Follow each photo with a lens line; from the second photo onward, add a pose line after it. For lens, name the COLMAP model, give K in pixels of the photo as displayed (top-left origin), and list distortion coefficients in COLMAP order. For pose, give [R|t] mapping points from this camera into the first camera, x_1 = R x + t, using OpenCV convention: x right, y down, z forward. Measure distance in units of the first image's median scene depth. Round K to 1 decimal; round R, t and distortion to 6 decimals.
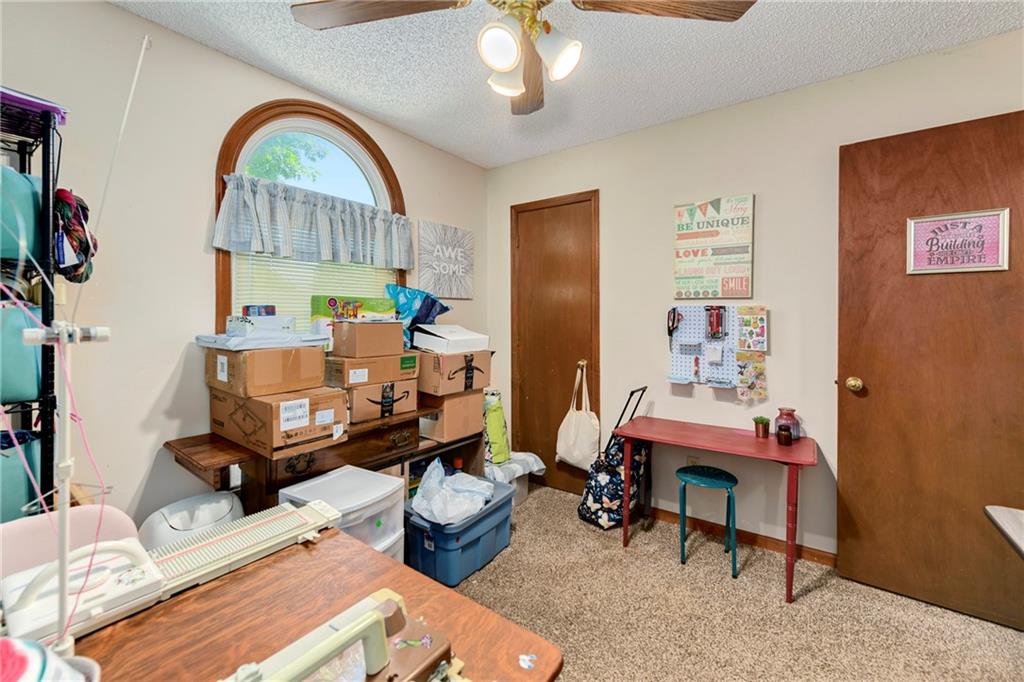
lens RADIAL K [[416.6, 0, 519.1], [0, 416.6, 316.7], [0, 0, 1]] dist [-0.001356, 0.000016]
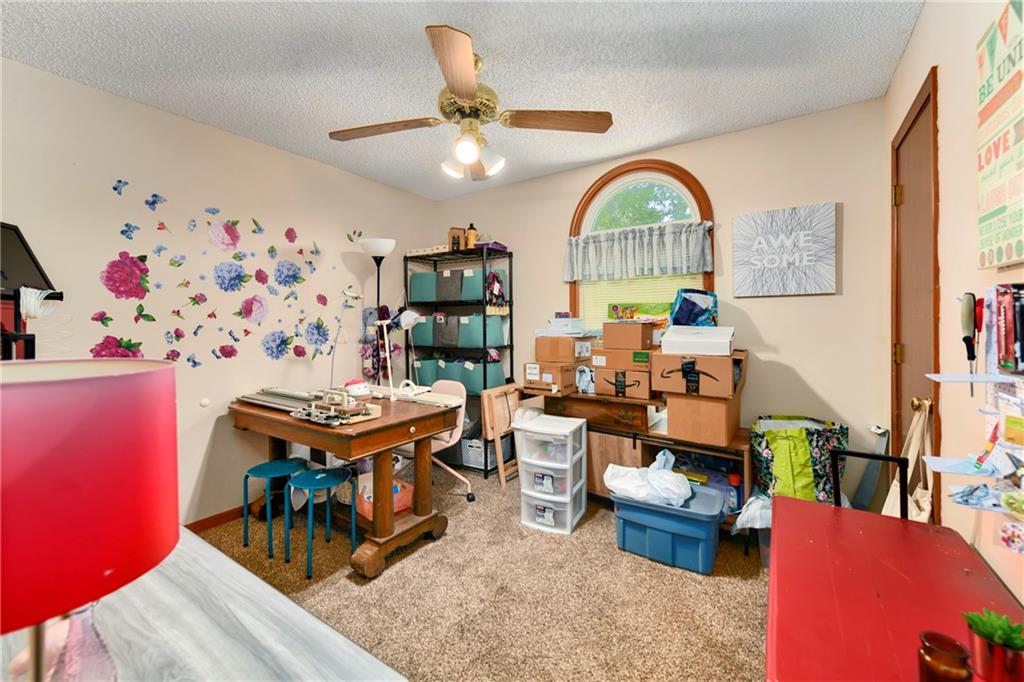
lens RADIAL K [[416.6, 0, 519.8], [0, 416.6, 319.4], [0, 0, 1]] dist [-0.001356, 0.000016]
pose [[0.025956, -0.002347, -0.999660, 0.895395], [0.004082, 0.999989, -0.002242, 0.004326], [0.999655, -0.004023, 0.025965, 0.618052]]
